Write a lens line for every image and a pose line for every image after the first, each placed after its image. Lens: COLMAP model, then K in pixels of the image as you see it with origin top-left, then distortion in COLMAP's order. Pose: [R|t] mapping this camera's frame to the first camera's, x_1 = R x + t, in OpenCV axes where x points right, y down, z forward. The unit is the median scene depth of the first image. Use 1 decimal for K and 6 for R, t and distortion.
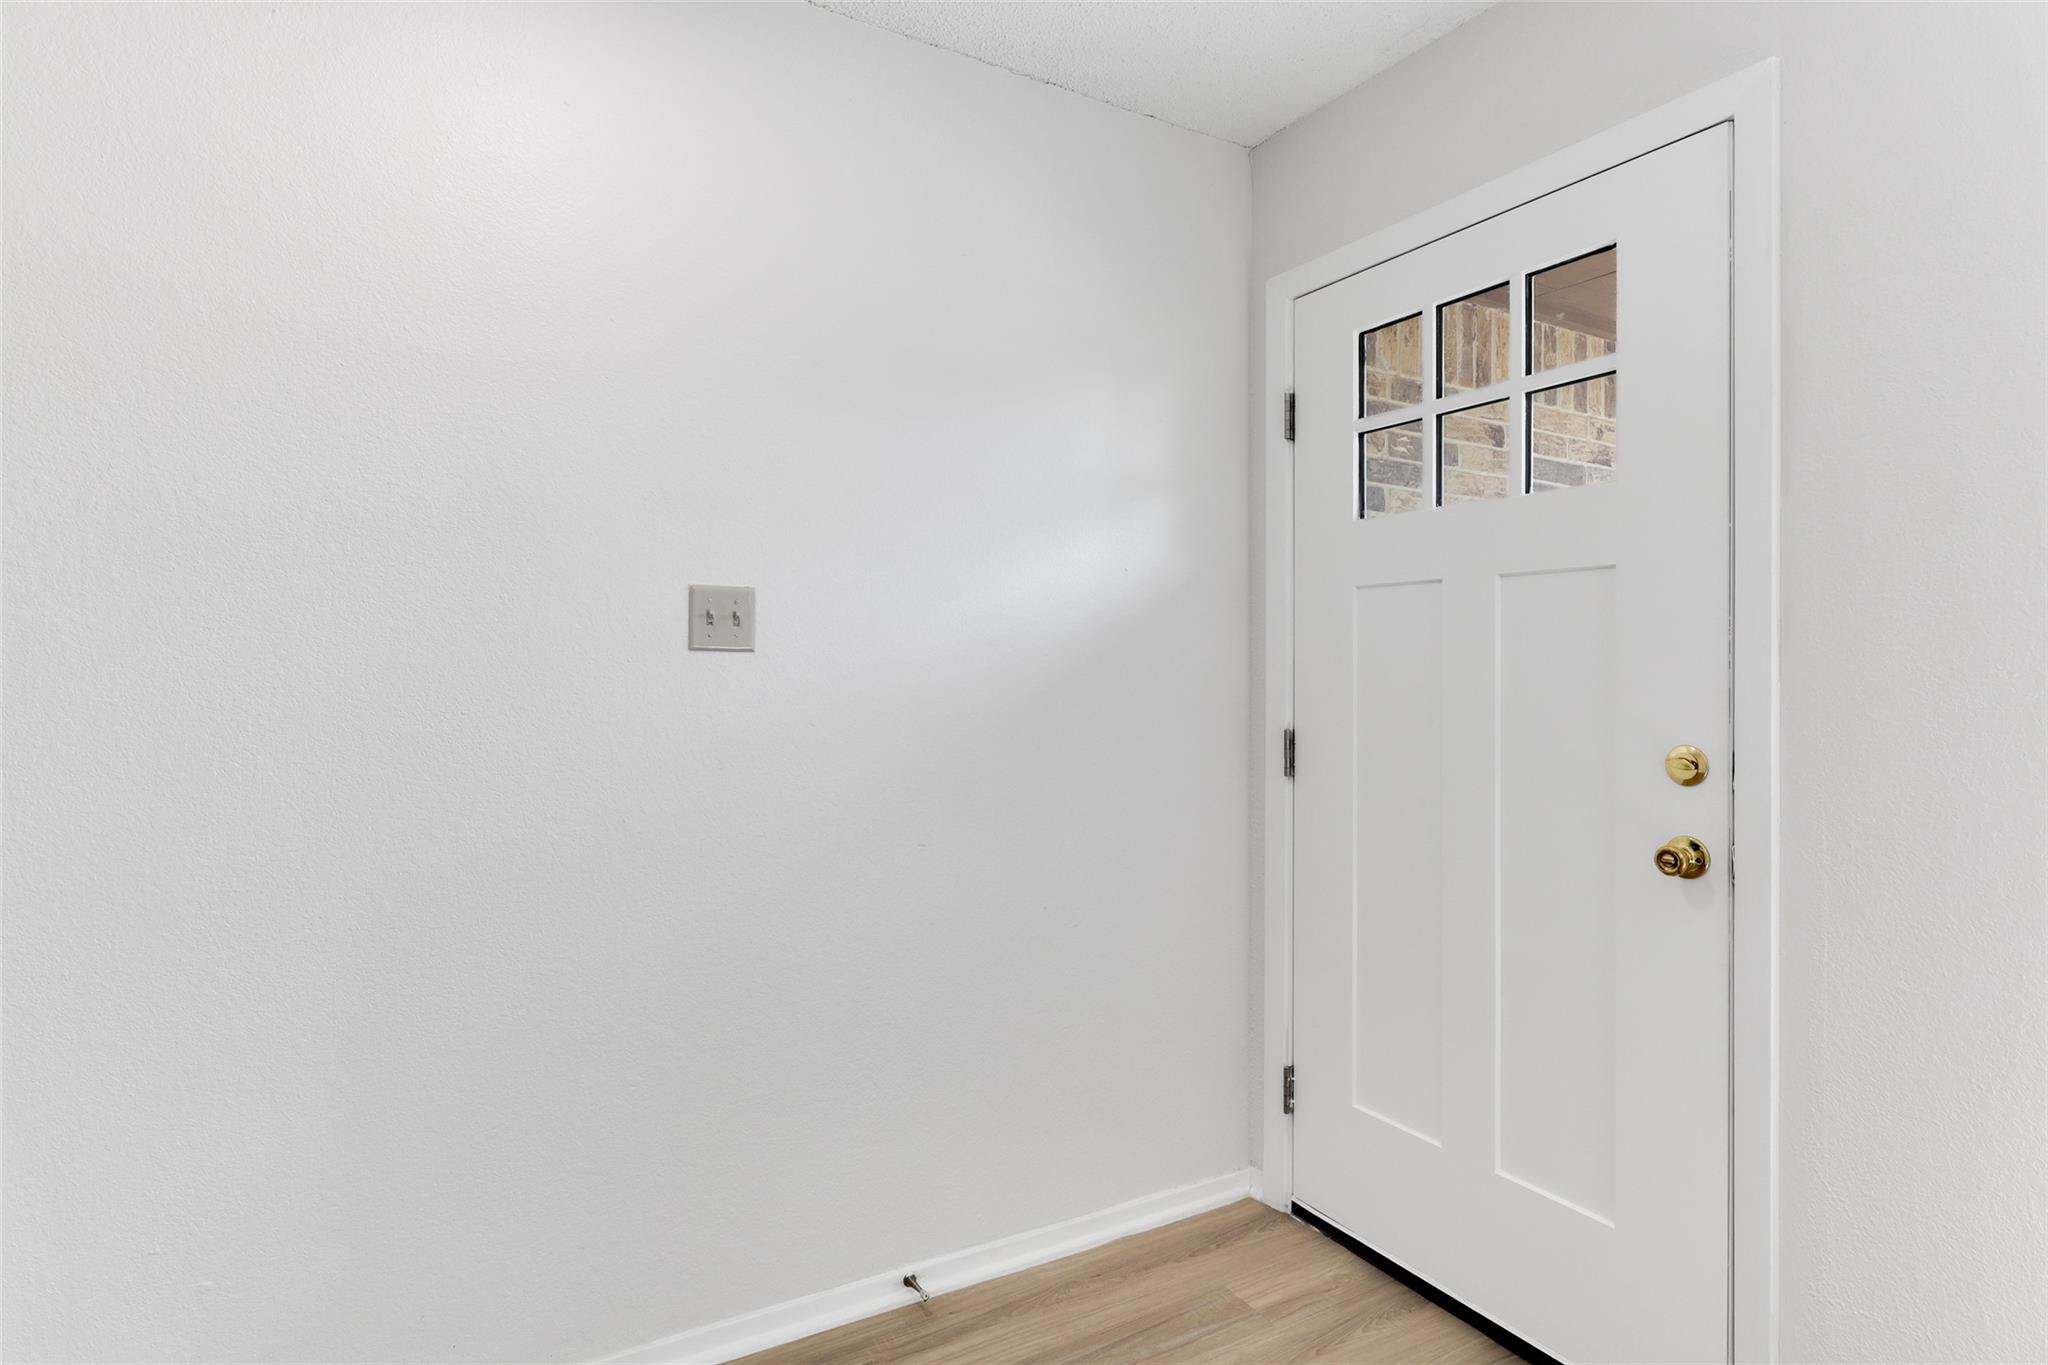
lens RADIAL K [[1062.4, 0, 1032.5], [0, 1062.4, 686.7], [0, 0, 1]] dist [0.000624, -0.000473]
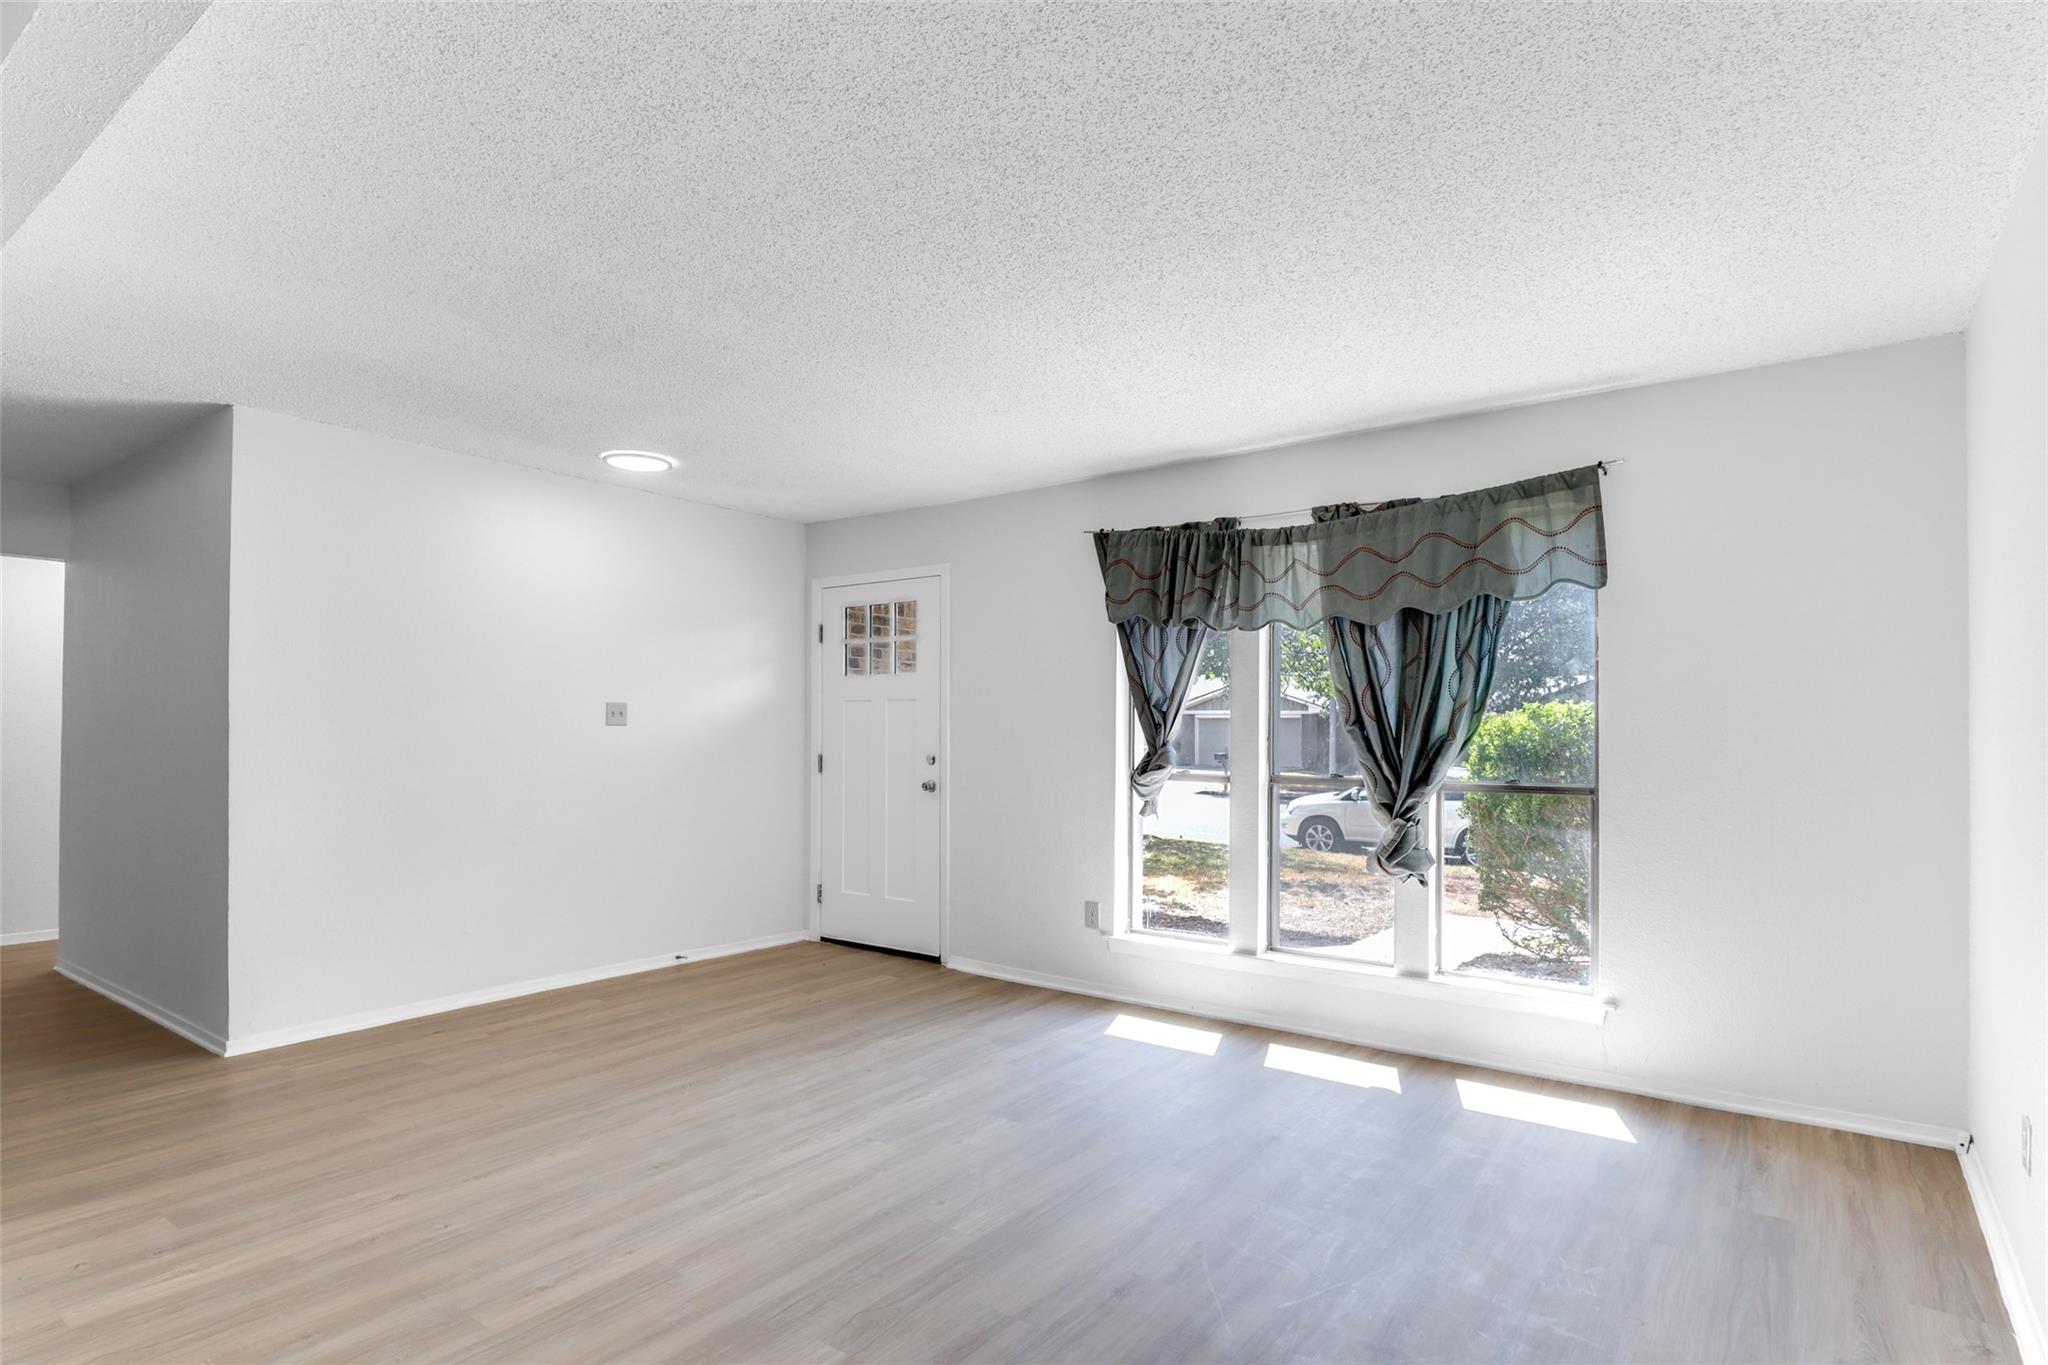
lens RADIAL K [[1062.4, 0, 1032.5], [0, 1062.4, 686.7], [0, 0, 1]] dist [0.000624, -0.000473]
pose [[0.918111, 0.013822, 0.396081, -0.374279], [0.007125, 0.998655, -0.051365, 0.015693], [-0.396259, 0.049981, 0.916778, -1.909414]]
